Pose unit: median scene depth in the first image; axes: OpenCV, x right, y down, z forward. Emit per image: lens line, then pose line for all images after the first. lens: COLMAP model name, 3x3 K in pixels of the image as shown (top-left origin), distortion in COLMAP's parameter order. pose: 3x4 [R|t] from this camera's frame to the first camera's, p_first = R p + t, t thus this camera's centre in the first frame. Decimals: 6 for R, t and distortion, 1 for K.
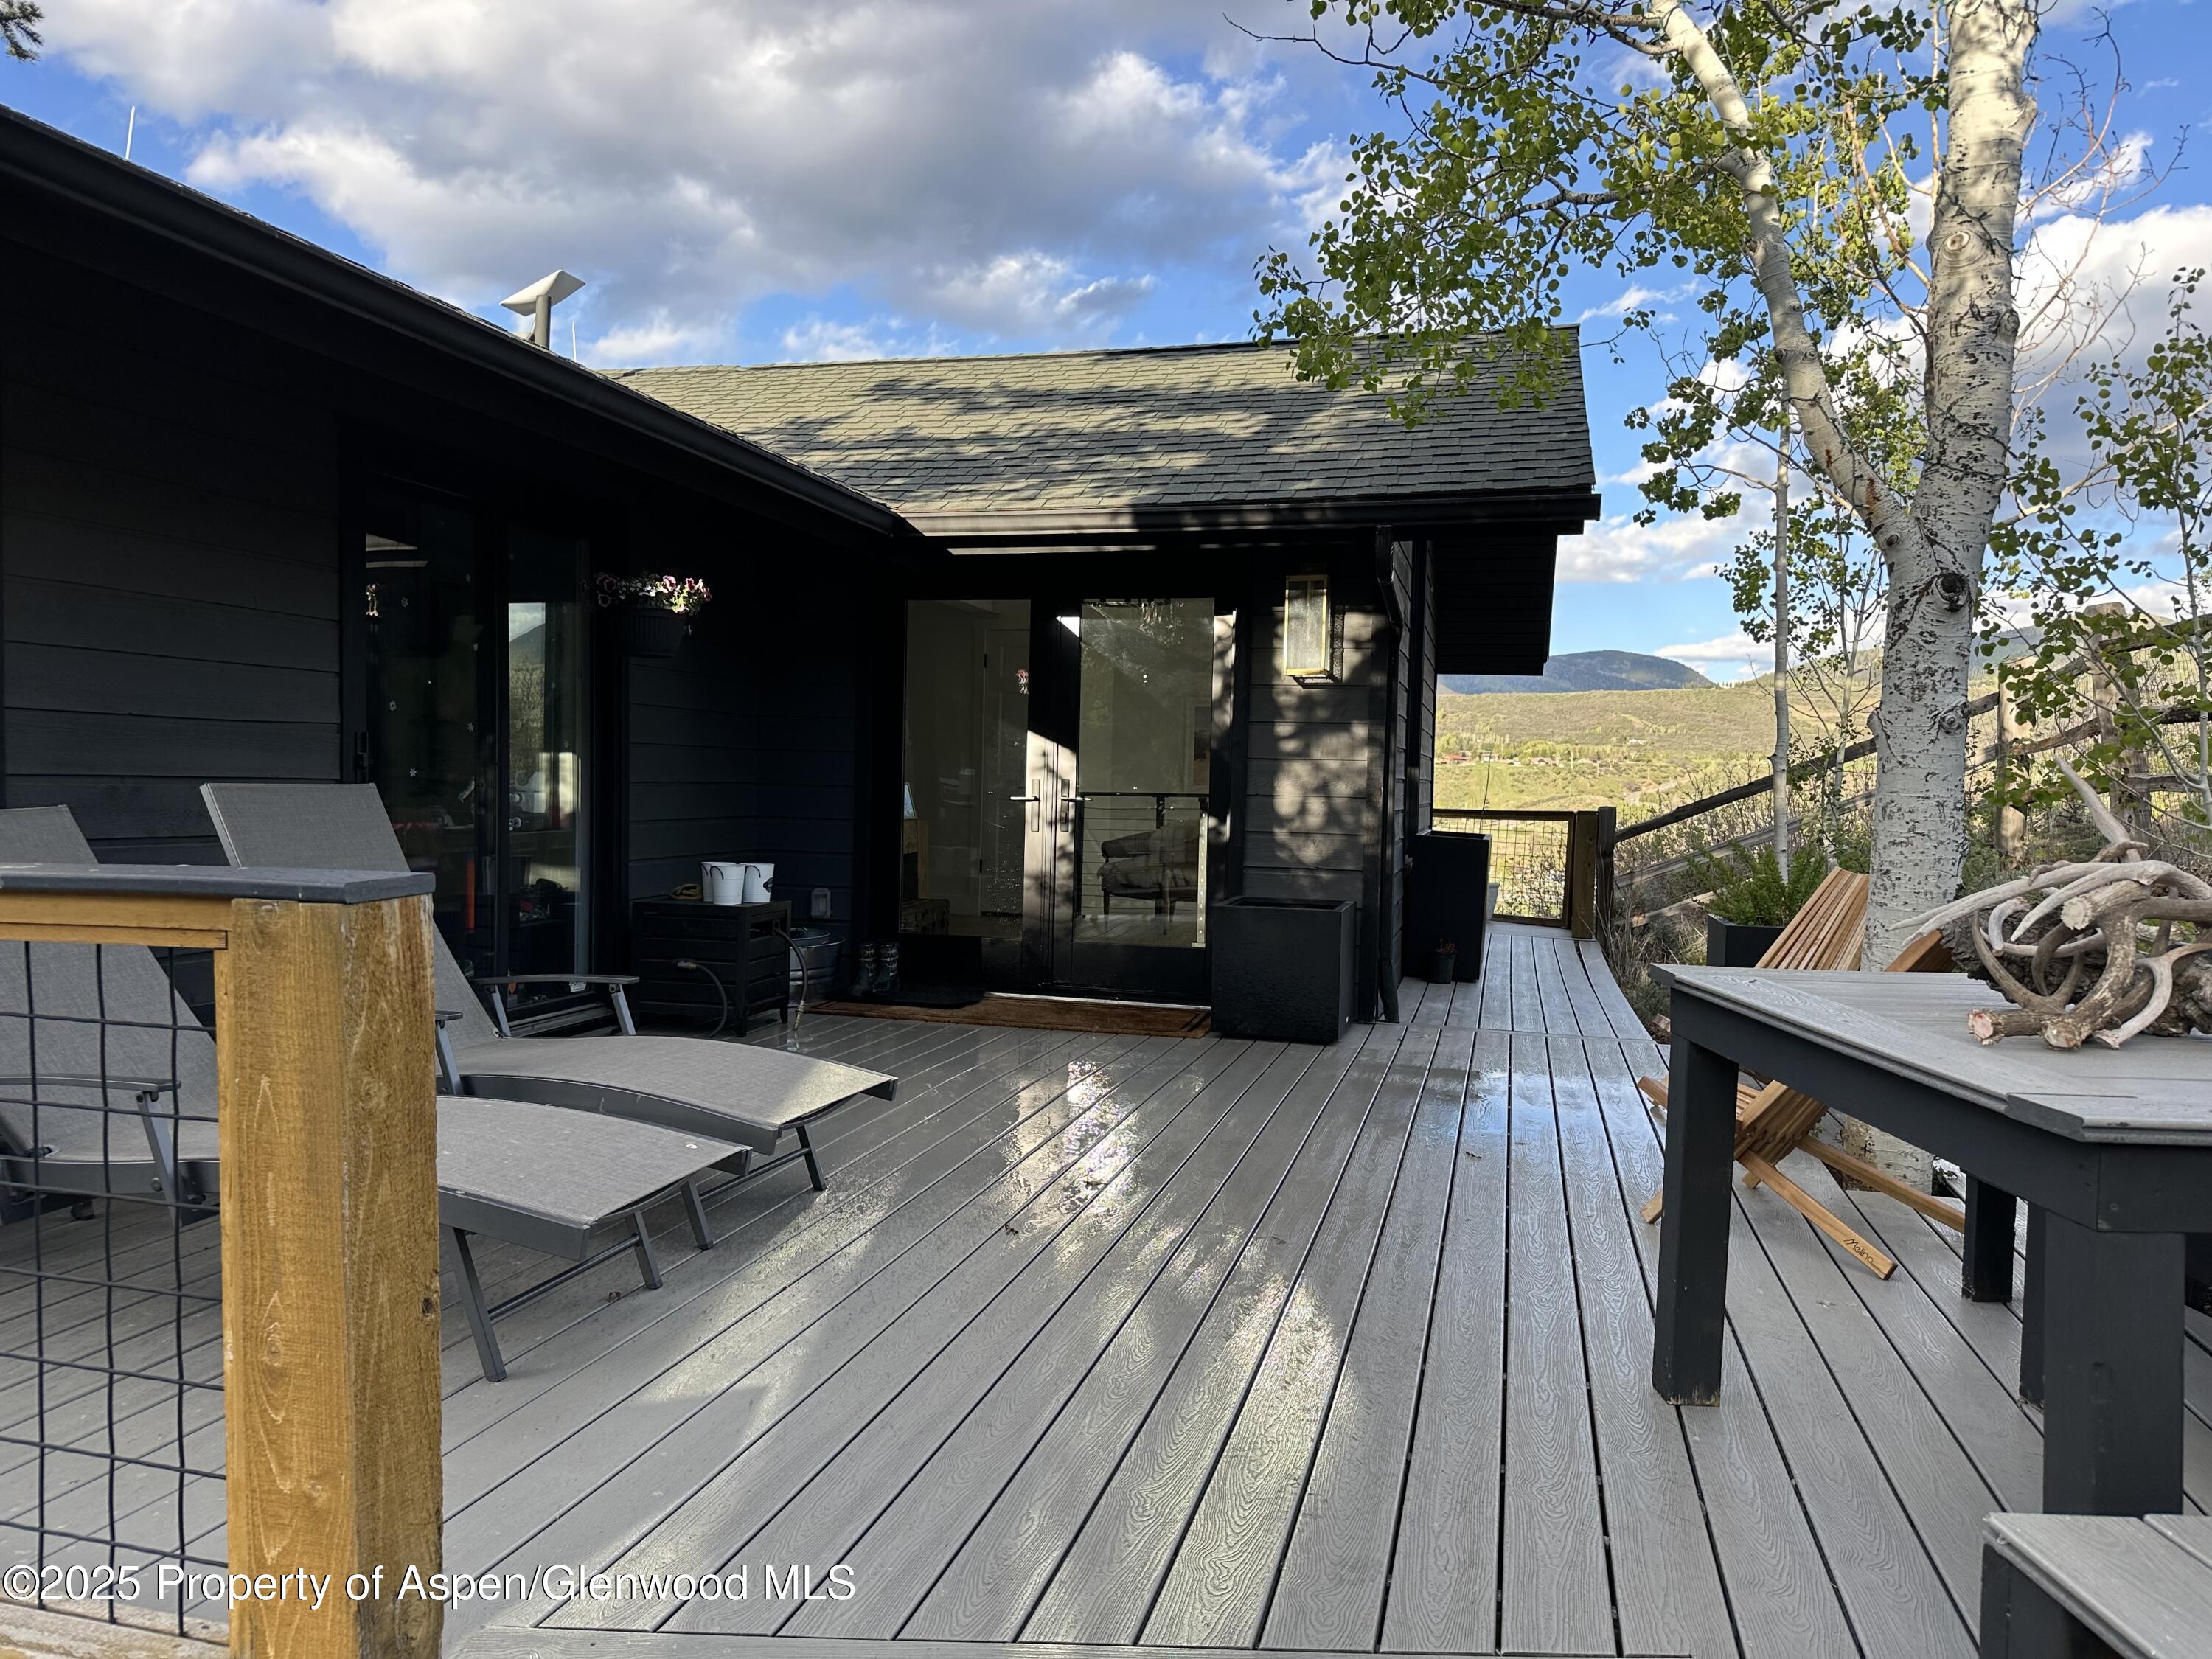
lens RADIAL K [[1564.8, 0, 1106.0], [0, 1564.8, 829.5], [0, 0, 1]] dist [0.005239, -0.063197]
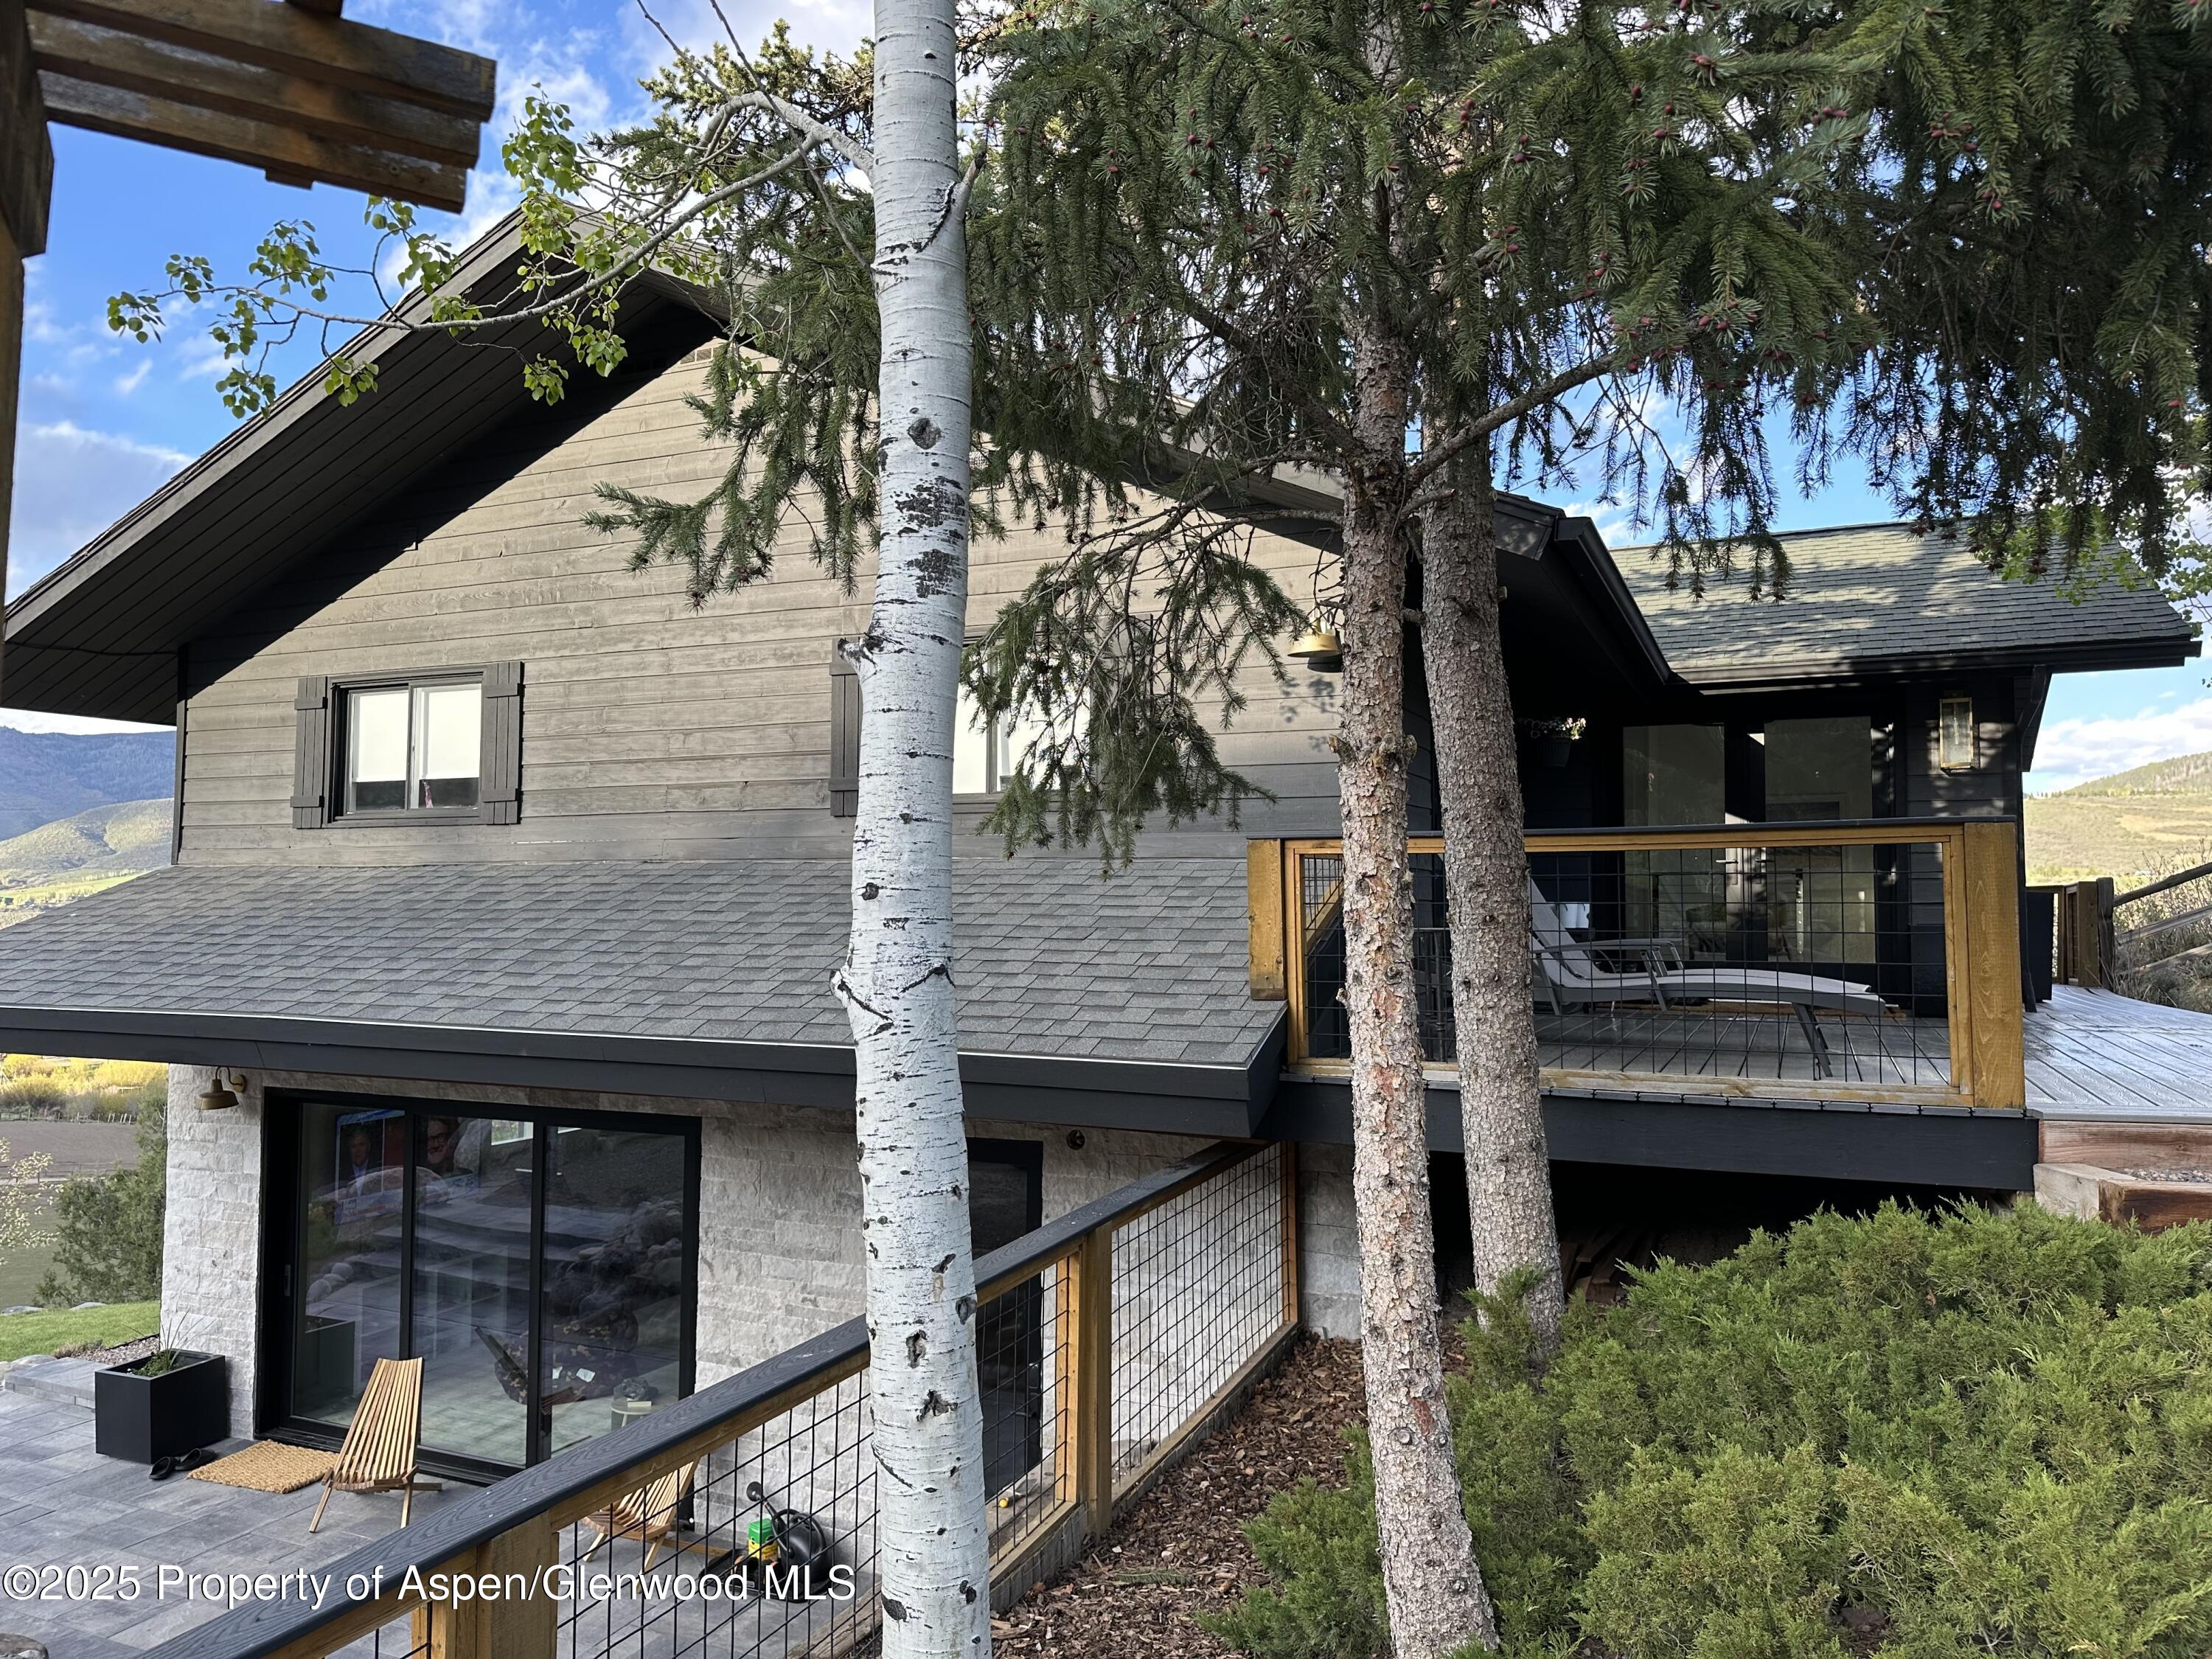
lens RADIAL K [[1564.8, 0, 1106.0], [0, 1564.8, 829.5], [0, 0, 1]] dist [0.005239, -0.063197]
pose [[0.979786, -0.029422, -0.197872, -0.361293], [0.013653, 0.996654, -0.080590, 0.065969], [0.199581, 0.076259, 0.976910, -0.564903]]
